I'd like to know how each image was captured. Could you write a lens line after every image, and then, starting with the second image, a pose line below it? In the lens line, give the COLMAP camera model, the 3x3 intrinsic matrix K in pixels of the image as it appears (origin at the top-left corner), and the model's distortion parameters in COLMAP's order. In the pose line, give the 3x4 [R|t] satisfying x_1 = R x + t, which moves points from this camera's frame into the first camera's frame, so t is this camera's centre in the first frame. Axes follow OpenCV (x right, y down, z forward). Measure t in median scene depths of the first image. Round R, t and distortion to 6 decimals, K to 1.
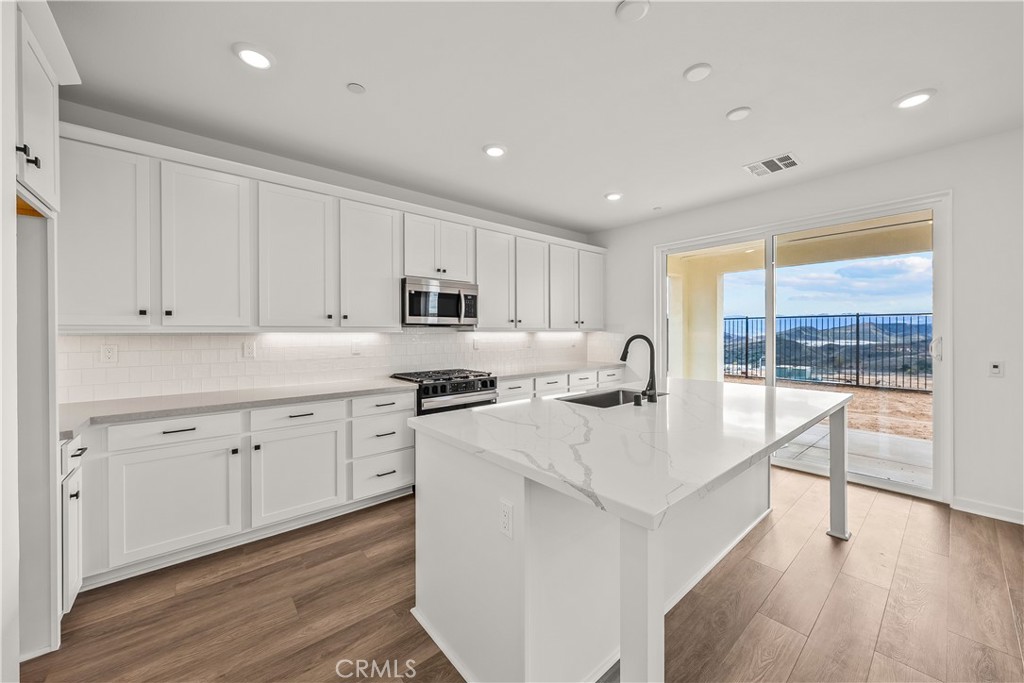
lens RADIAL K [[378.7, 0, 508.7], [0, 378.7, 333.3], [0, 0, 1]] dist [-0.000327, 0.000060]
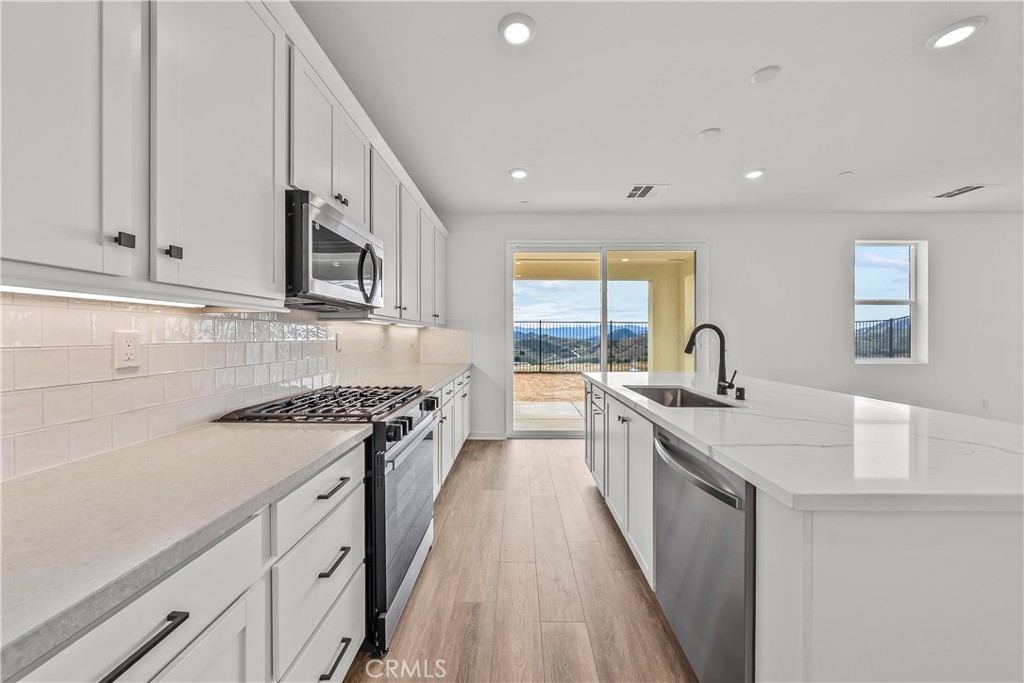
lens RADIAL K [[358.1, 0, 515.4], [0, 358.1, 341.8], [0, 0, 1]] dist [-0.001390, -0.000836]
pose [[0.653596, -0.007772, 0.756803, -0.429673], [-0.001645, 0.999930, 0.011689, 0.025615], [-0.756842, -0.008885, 0.653538, 0.533958]]
